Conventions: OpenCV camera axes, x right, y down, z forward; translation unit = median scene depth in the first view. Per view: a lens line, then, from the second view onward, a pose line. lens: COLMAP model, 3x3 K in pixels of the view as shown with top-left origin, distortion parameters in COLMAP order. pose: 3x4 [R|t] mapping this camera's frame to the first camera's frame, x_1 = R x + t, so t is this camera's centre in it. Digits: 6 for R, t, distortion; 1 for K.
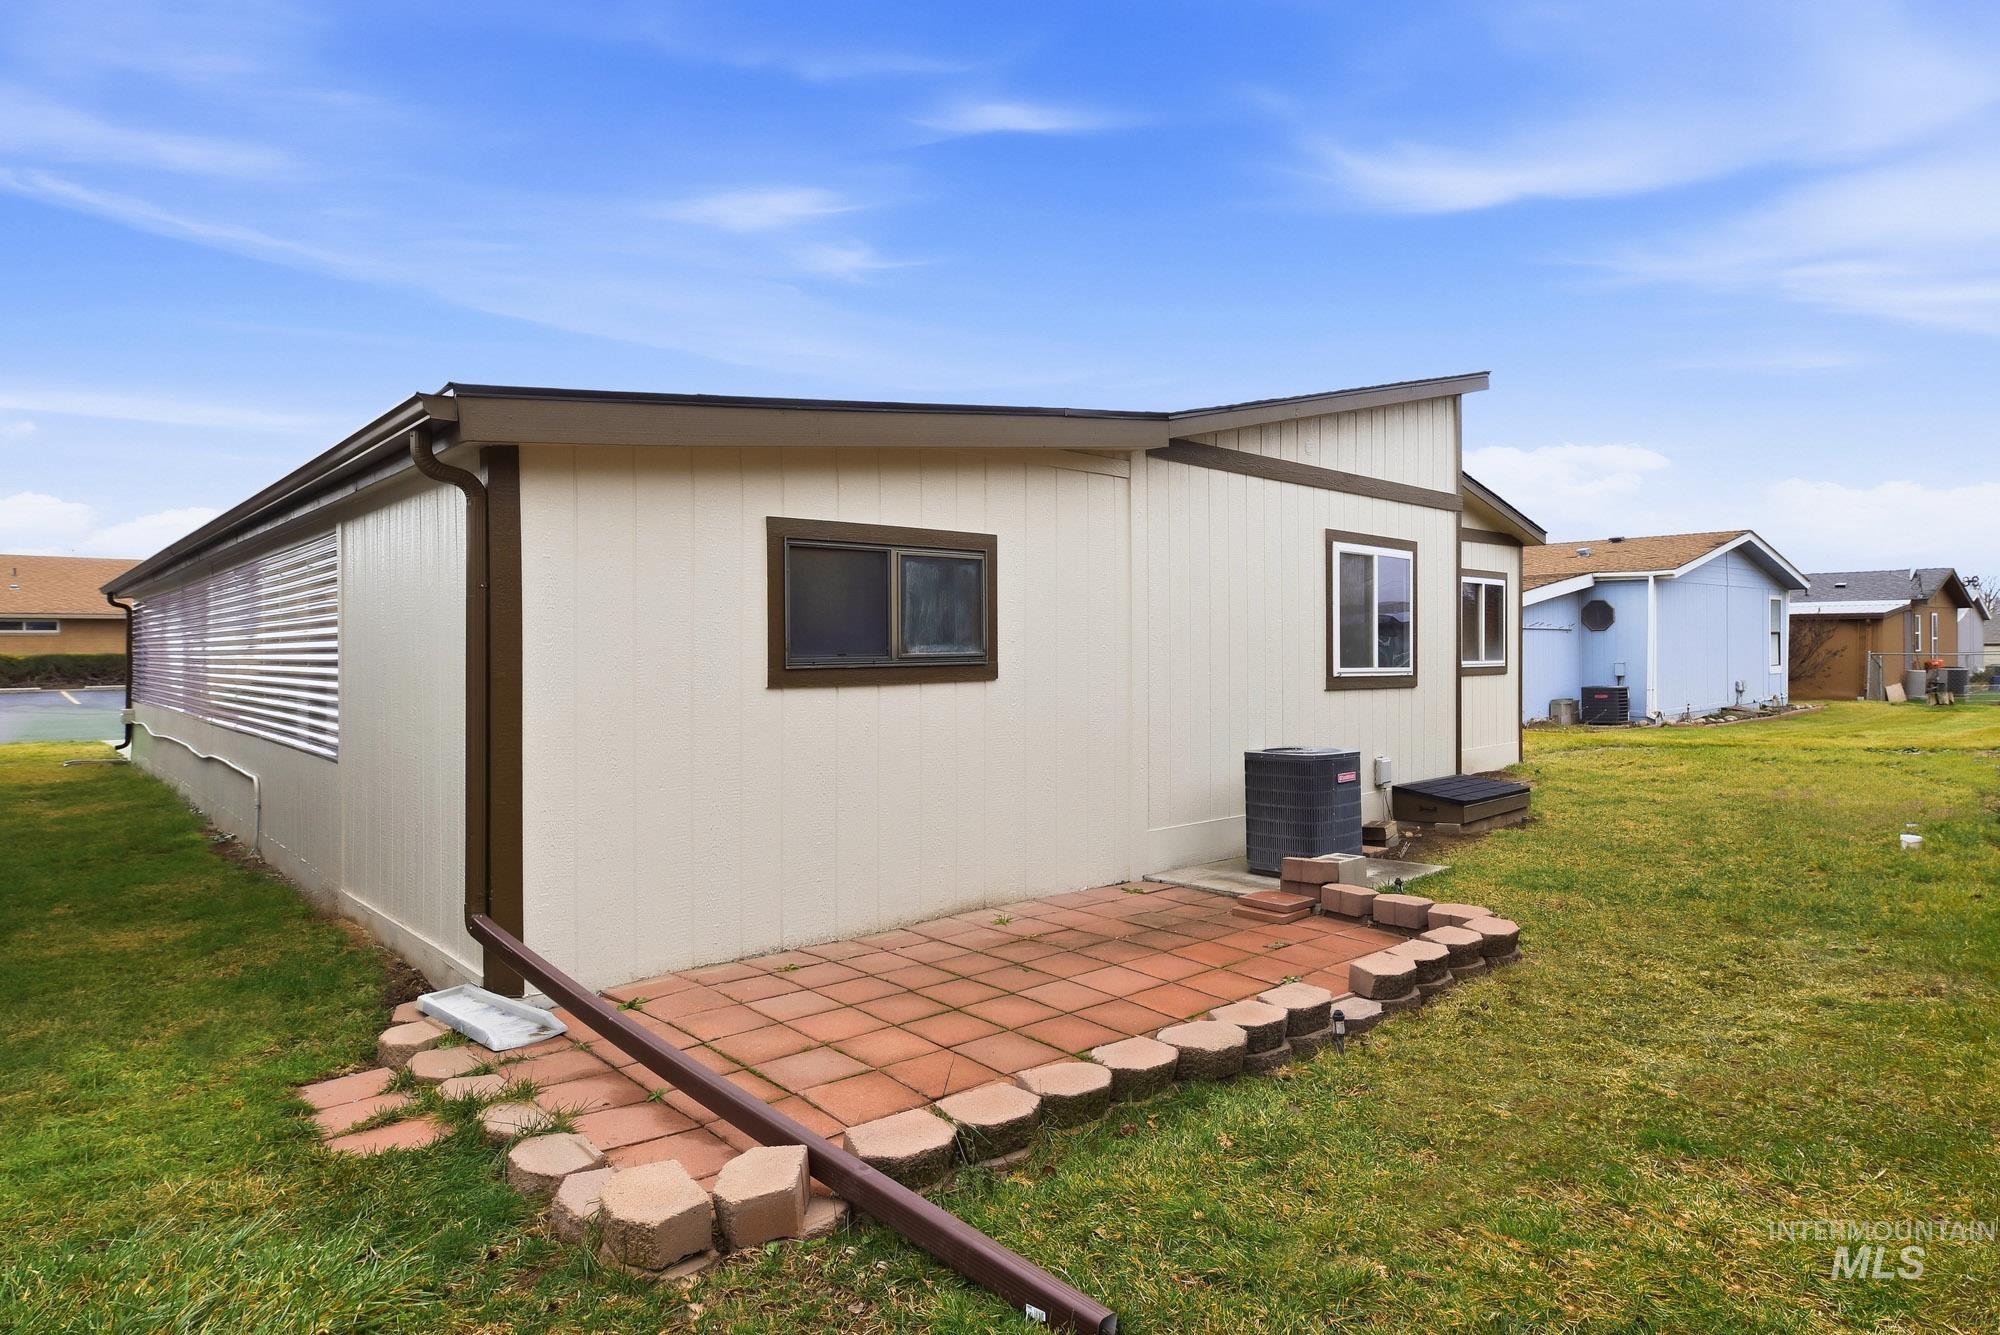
lens RADIAL K [[1151.9, 0, 1000.0], [0, 1151.9, 667.5], [0, 0, 1]] dist [0.002874, 0.000076]
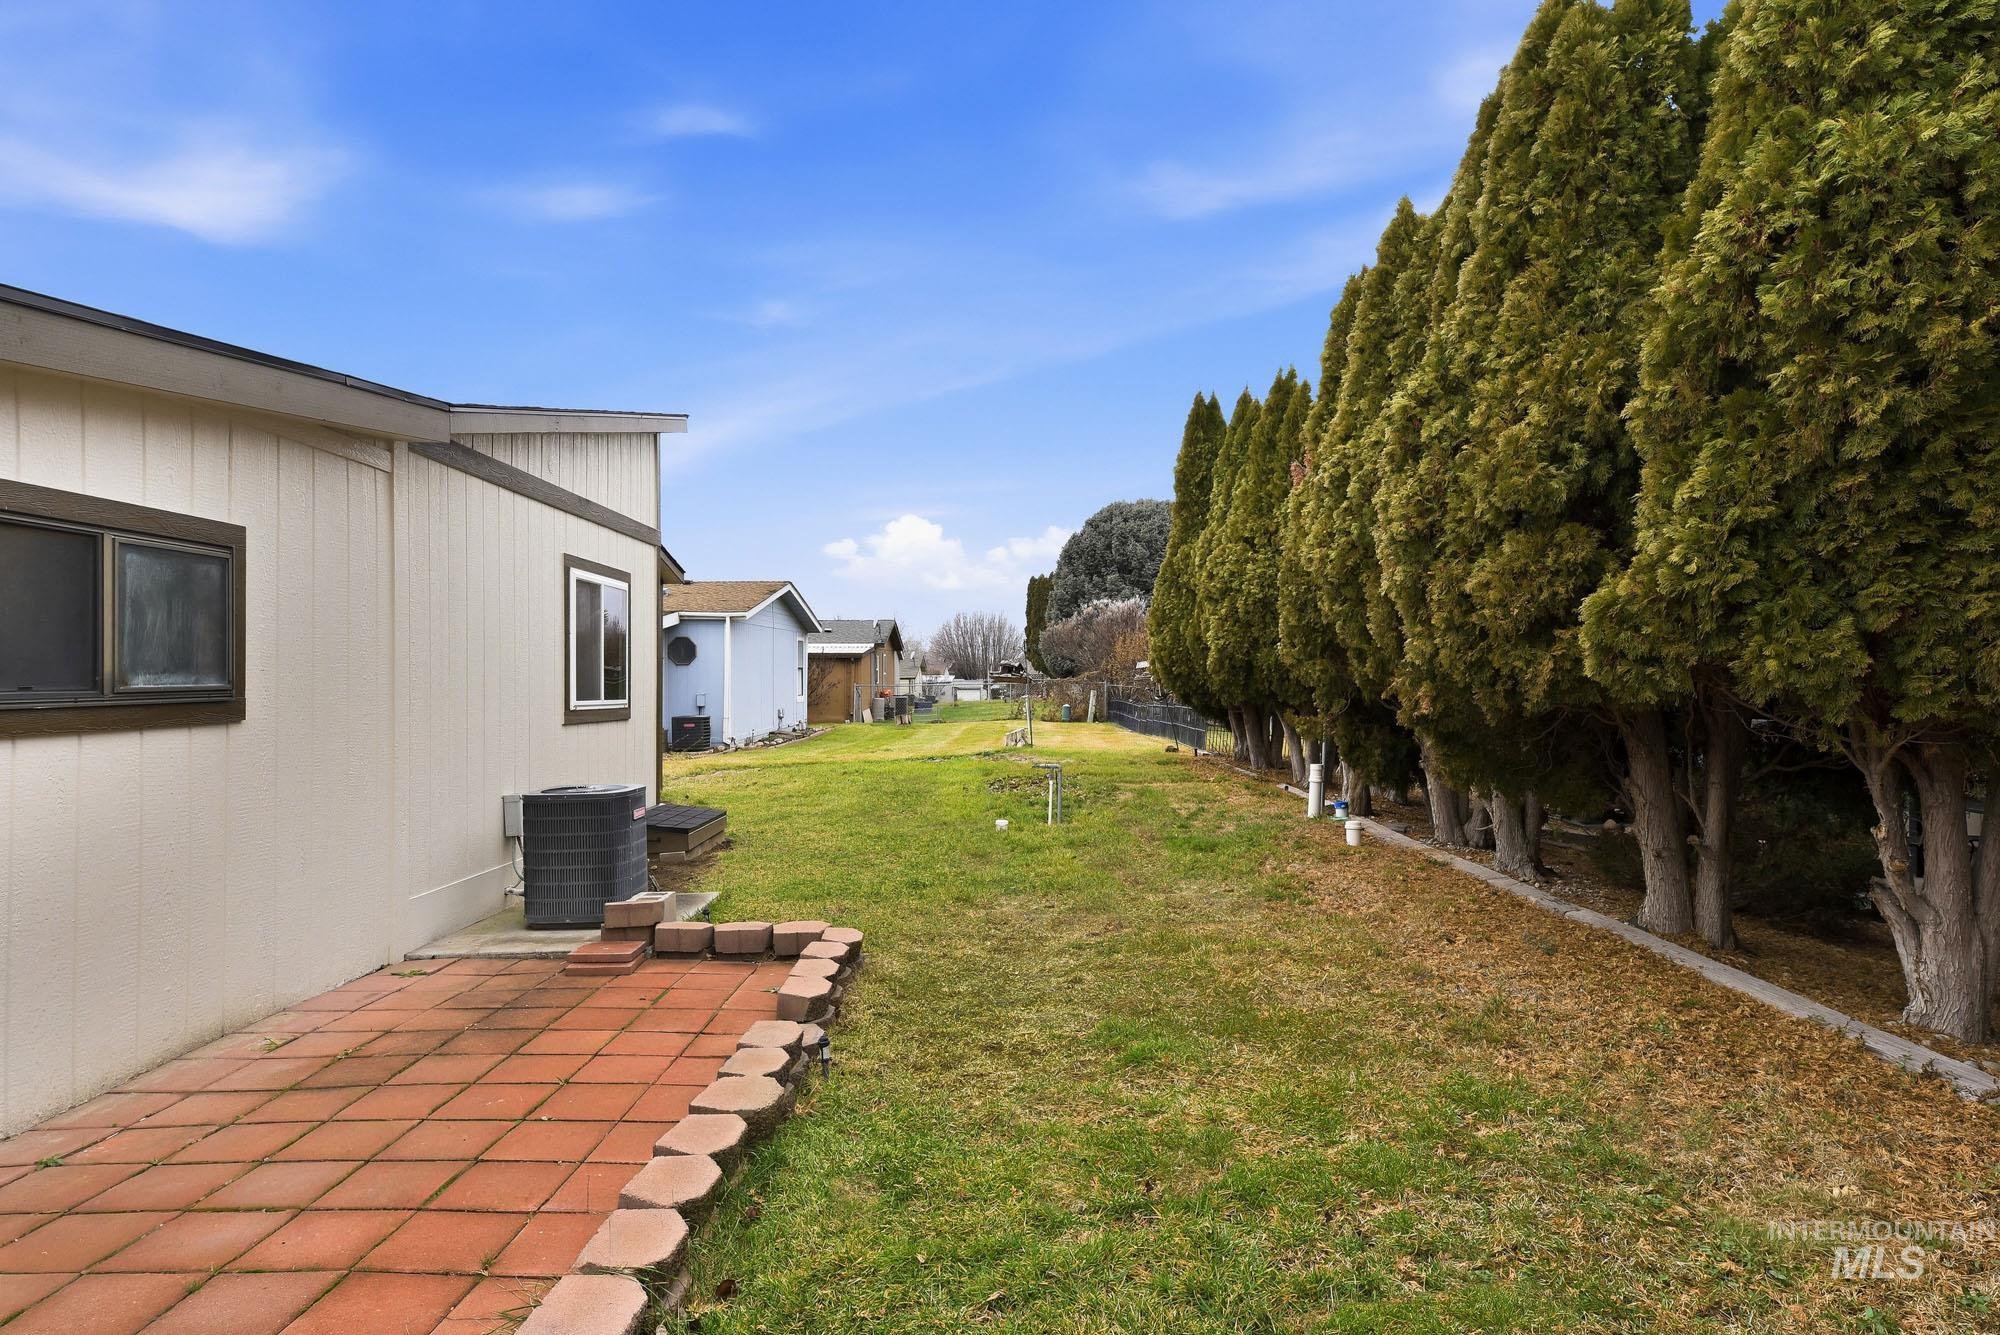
lens RADIAL K [[1155.6, 0, 1000.0], [0, 1155.6, 667.5], [0, 0, 1]] dist [0.004327, 0.001255]
pose [[0.648031, 0.008285, 0.761569, -0.211464], [0.014532, 0.999624, -0.023239, 0.000303], [-0.761476, 0.026127, 0.647667, 0.120860]]
